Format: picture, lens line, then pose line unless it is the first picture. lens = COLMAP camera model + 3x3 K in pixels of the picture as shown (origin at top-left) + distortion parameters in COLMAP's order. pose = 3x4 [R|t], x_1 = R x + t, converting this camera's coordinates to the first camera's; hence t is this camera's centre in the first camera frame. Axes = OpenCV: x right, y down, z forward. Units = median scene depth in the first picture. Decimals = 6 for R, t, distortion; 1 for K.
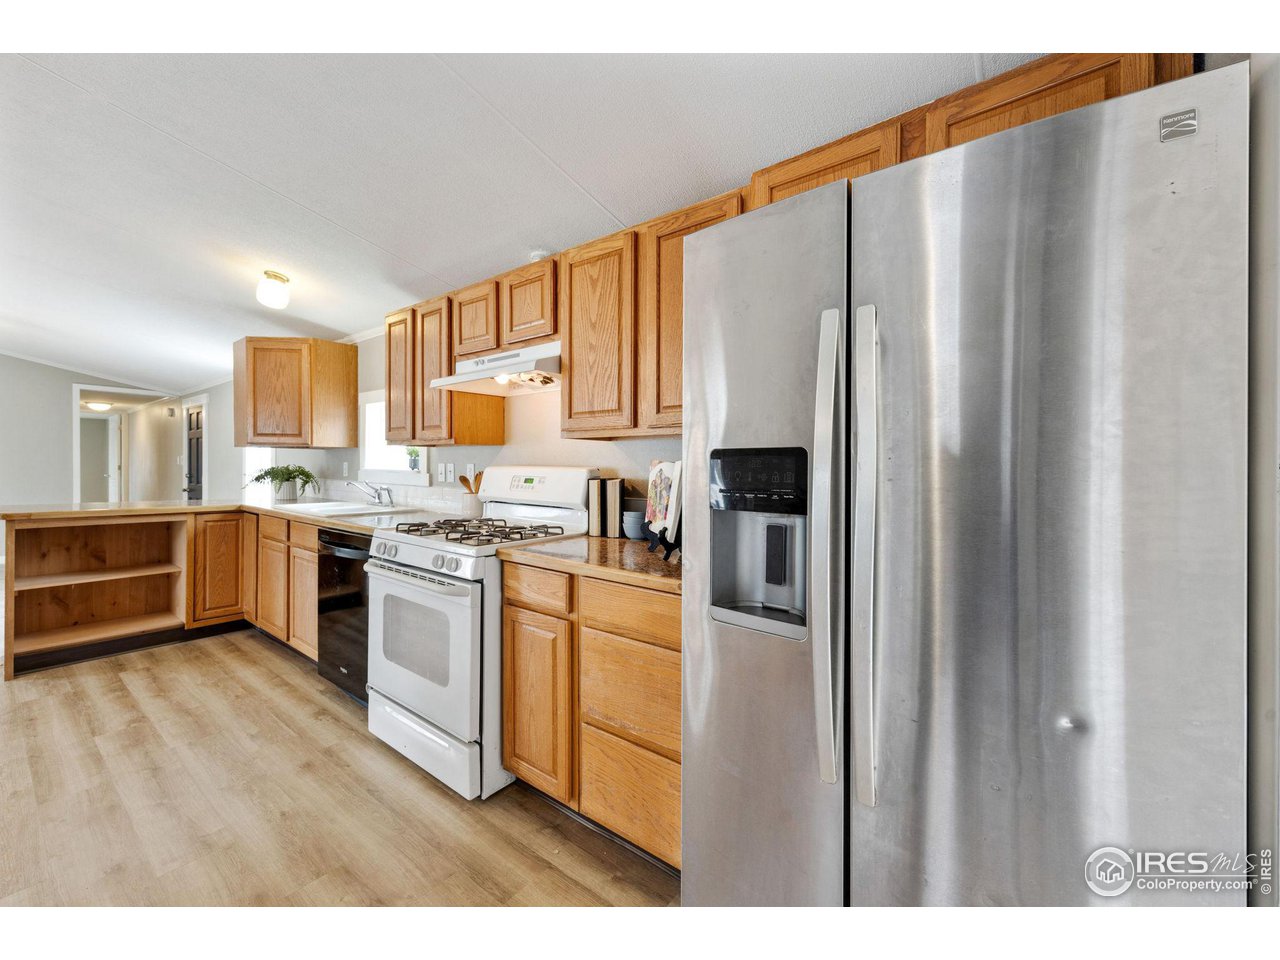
lens RADIAL K [[513.8, 0, 640.5], [0, 513.8, 469.9], [0, 0, 1]] dist [-0.009249, 0.000924]
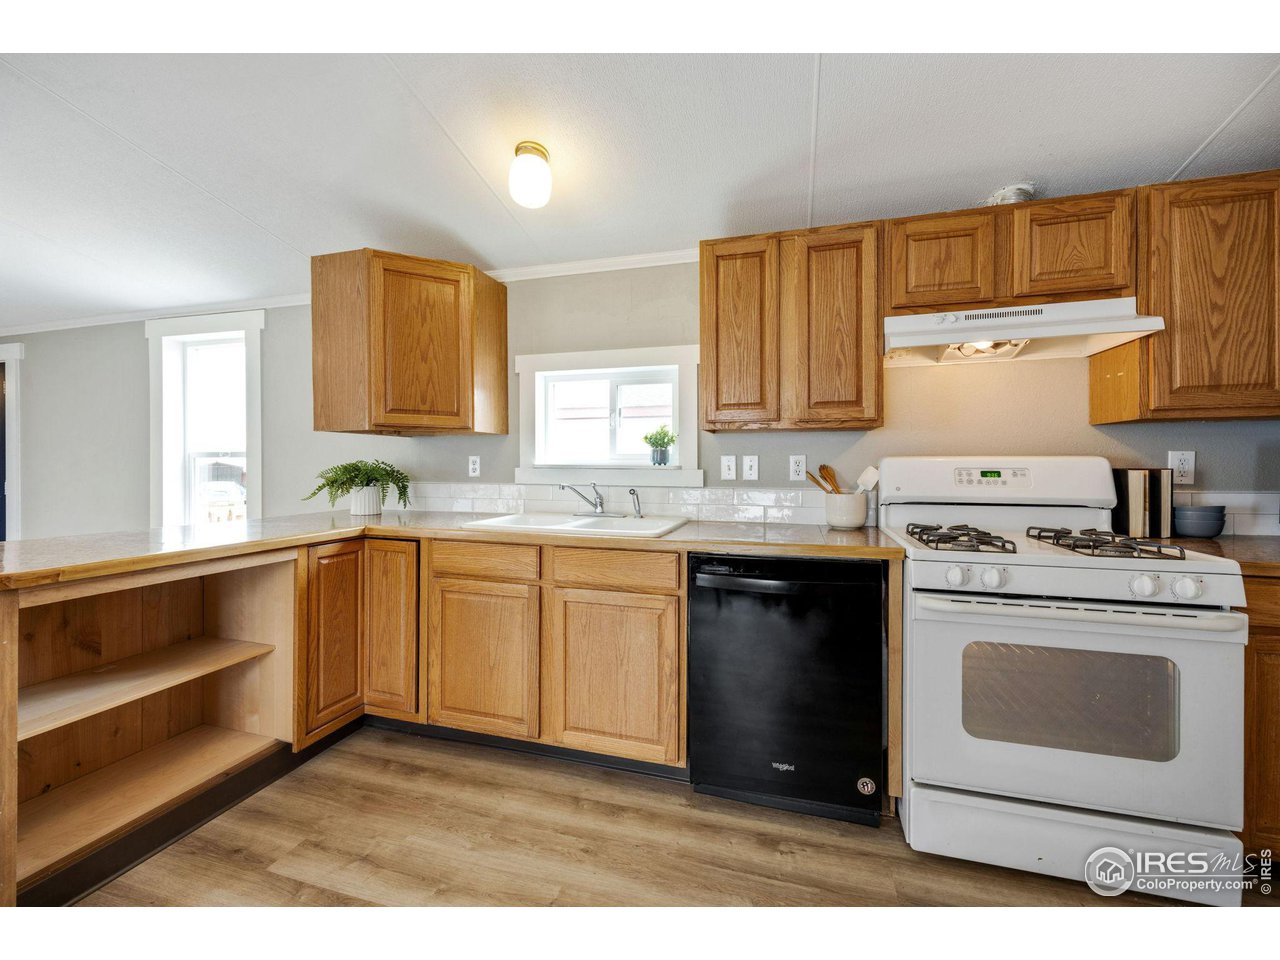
lens RADIAL K [[513.8, 0, 645.0], [0, 513.8, 469.3], [0, 0, 1]] dist [-0.009249, 0.000924]
pose [[0.932980, -0.012889, 0.359697, -0.778160], [0.012514, 0.999916, 0.003371, 0.003685], [-0.359710, 0.001356, 0.933063, 0.357176]]
